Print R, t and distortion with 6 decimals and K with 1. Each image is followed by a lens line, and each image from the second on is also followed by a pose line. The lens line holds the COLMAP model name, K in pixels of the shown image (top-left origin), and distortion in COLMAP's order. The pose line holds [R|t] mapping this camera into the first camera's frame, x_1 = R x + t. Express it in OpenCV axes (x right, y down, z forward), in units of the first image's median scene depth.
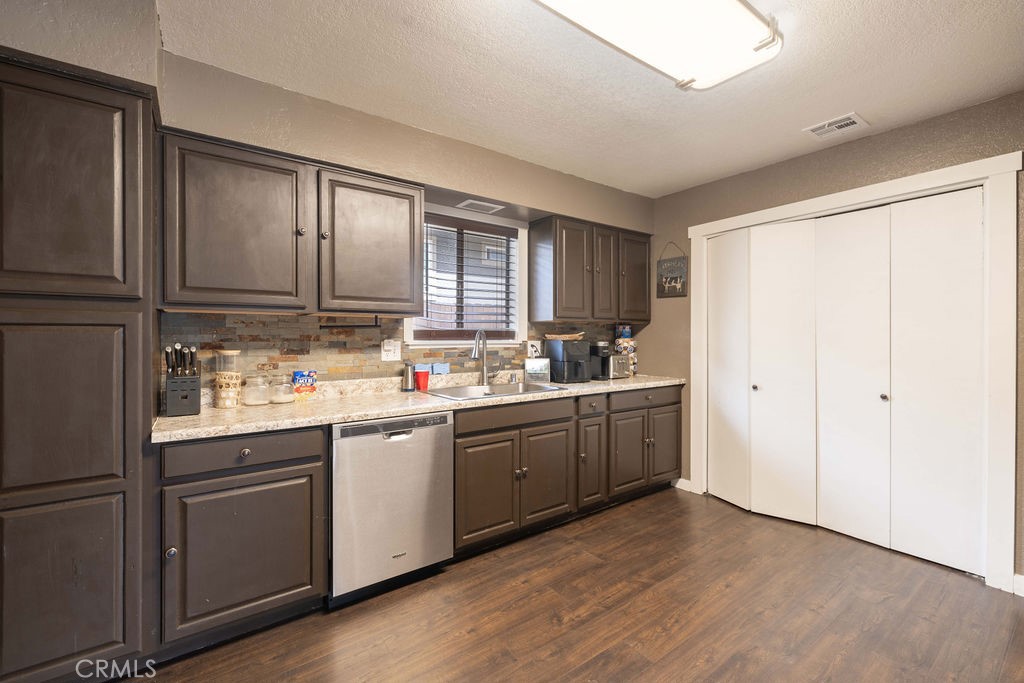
lens RADIAL K [[432.4, 0, 506.1], [0, 432.4, 337.9], [0, 0, 1]] dist [-0.000500, 0.000768]
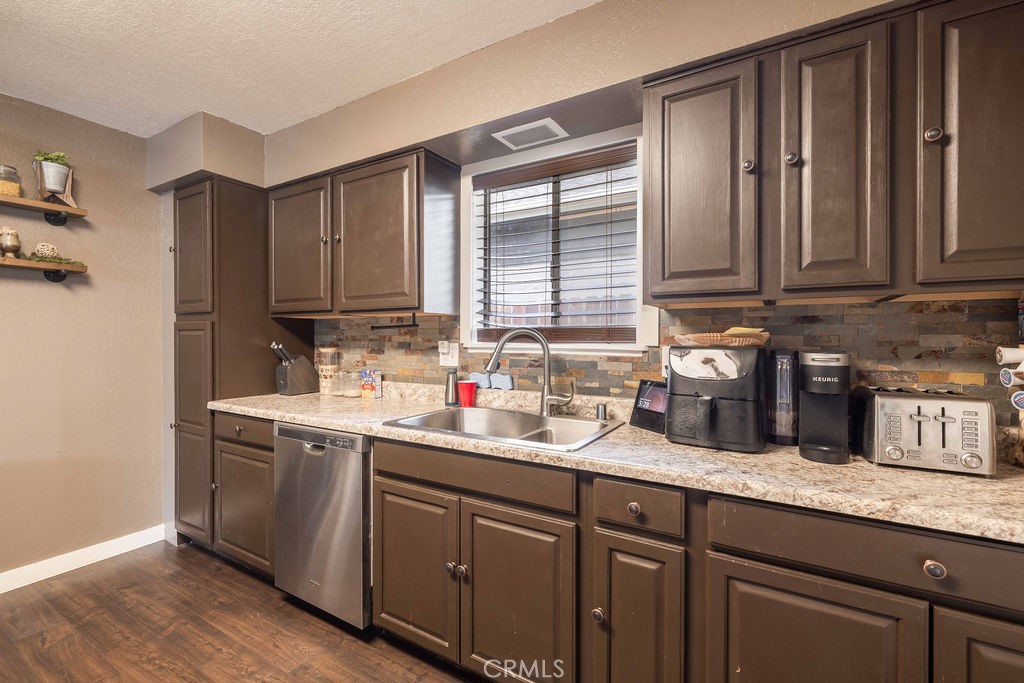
lens RADIAL K [[432.4, 0, 513.4], [0, 432.4, 339.7], [0, 0, 1]] dist [-0.000500, 0.000768]
pose [[0.415666, 0.004494, -0.909506, 0.557949], [-0.006669, 0.999976, 0.001894, -0.000966], [0.909493, 0.005278, 0.415686, 0.771460]]
